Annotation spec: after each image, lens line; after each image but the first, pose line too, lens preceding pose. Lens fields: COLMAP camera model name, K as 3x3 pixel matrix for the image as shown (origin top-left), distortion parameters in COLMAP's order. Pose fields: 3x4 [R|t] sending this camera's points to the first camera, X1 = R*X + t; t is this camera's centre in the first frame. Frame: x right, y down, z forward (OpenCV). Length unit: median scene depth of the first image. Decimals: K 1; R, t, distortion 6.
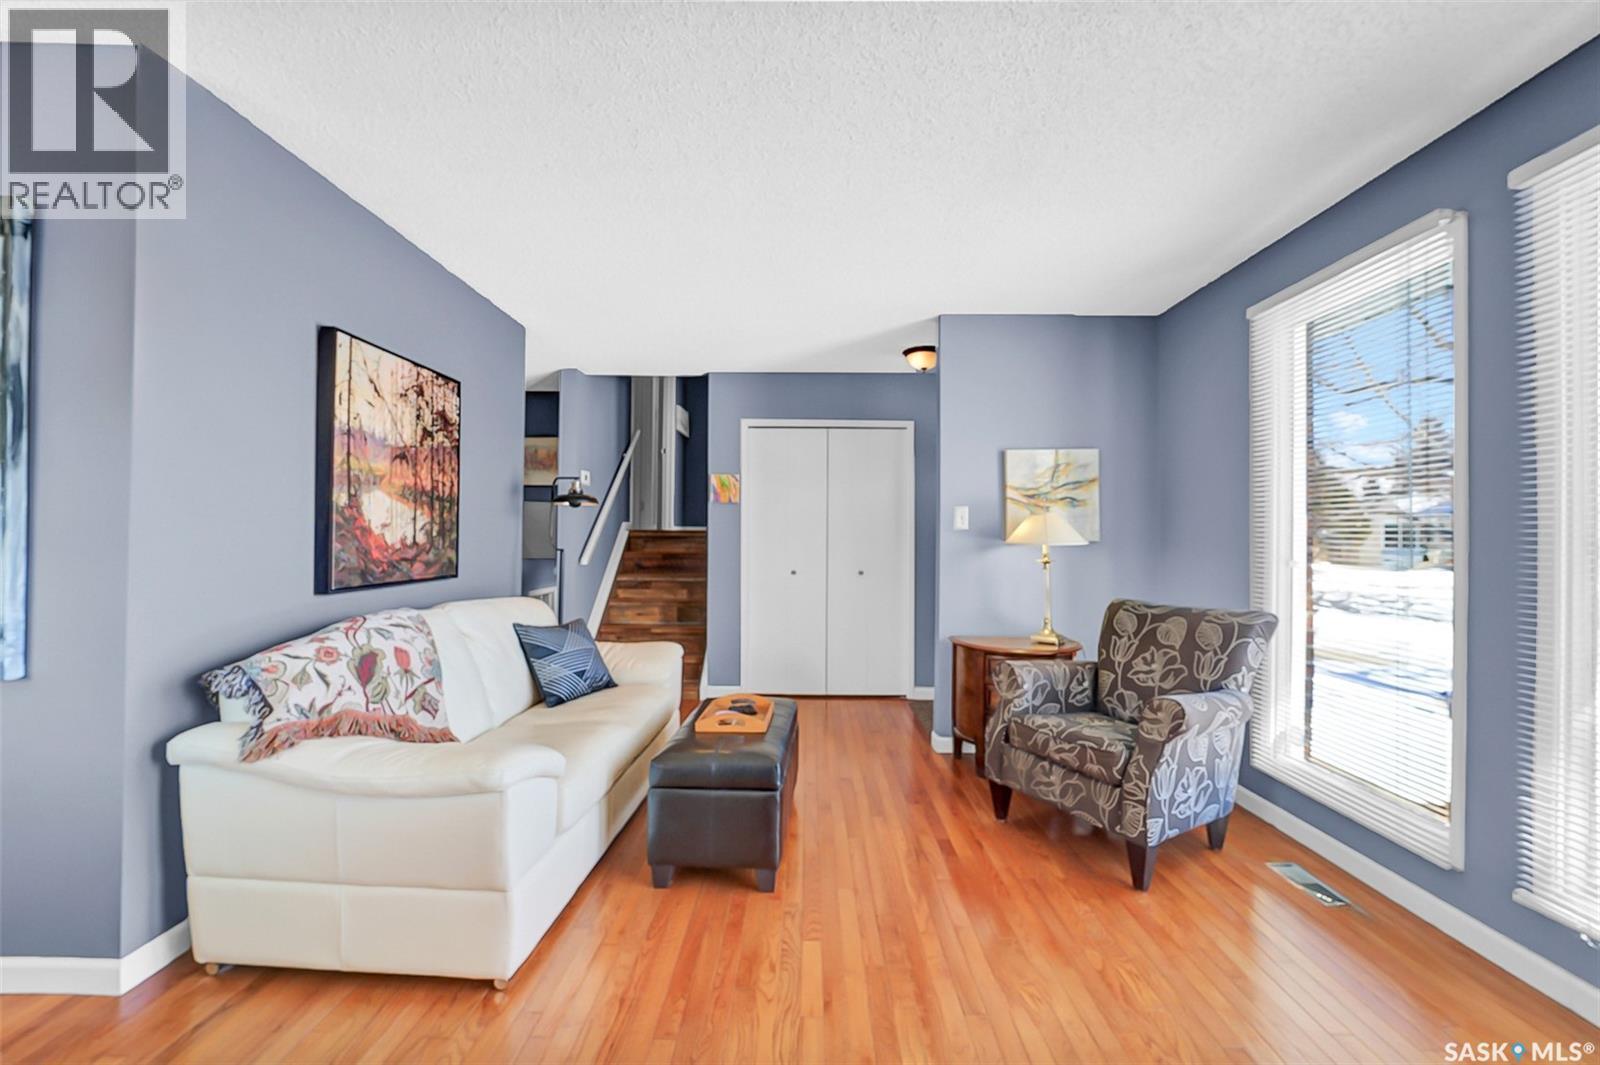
lens RADIAL K [[657.0, 0, 801.2], [0, 657.0, 531.8], [0, 0, 1]] dist [-0.007962, -0.001124]
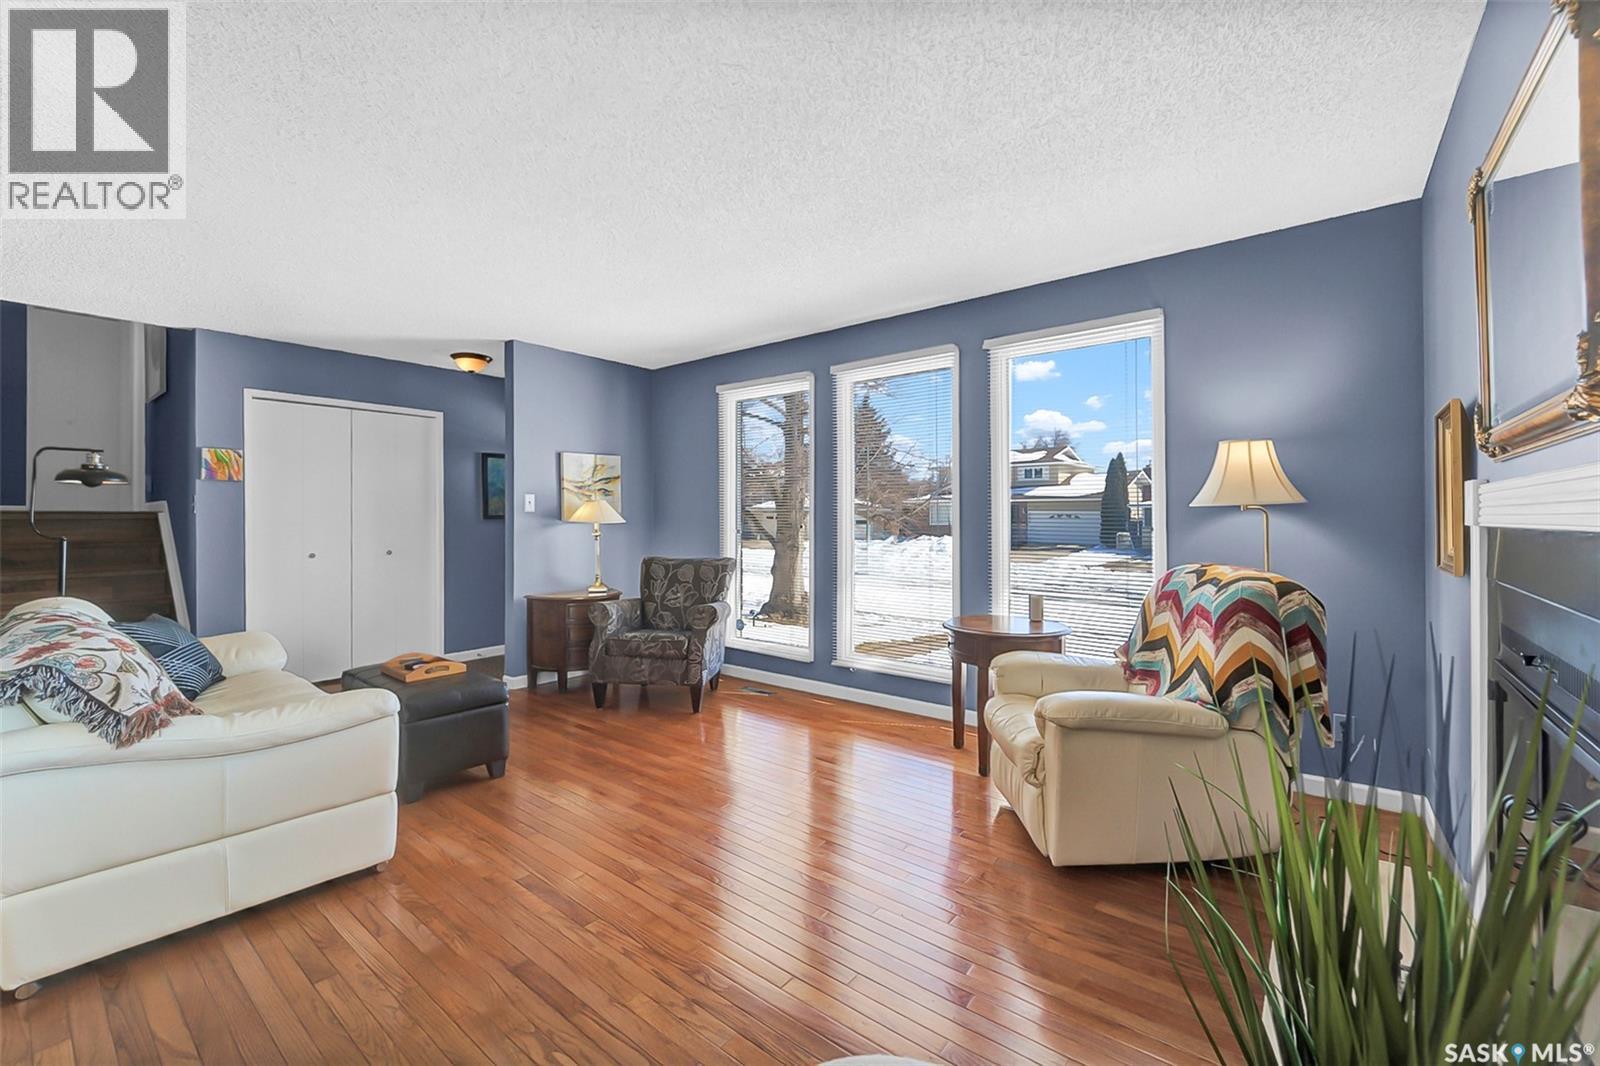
lens RADIAL K [[657.0, 0, 804.5], [0, 657.0, 510.9], [0, 0, 1]] dist [-0.007962, -0.001124]
pose [[0.610064, -0.000634, 0.792352, -0.583800], [-0.001670, 0.999996, 0.002086, -0.011904], [-0.792351, -0.002596, 0.610060, -0.270397]]
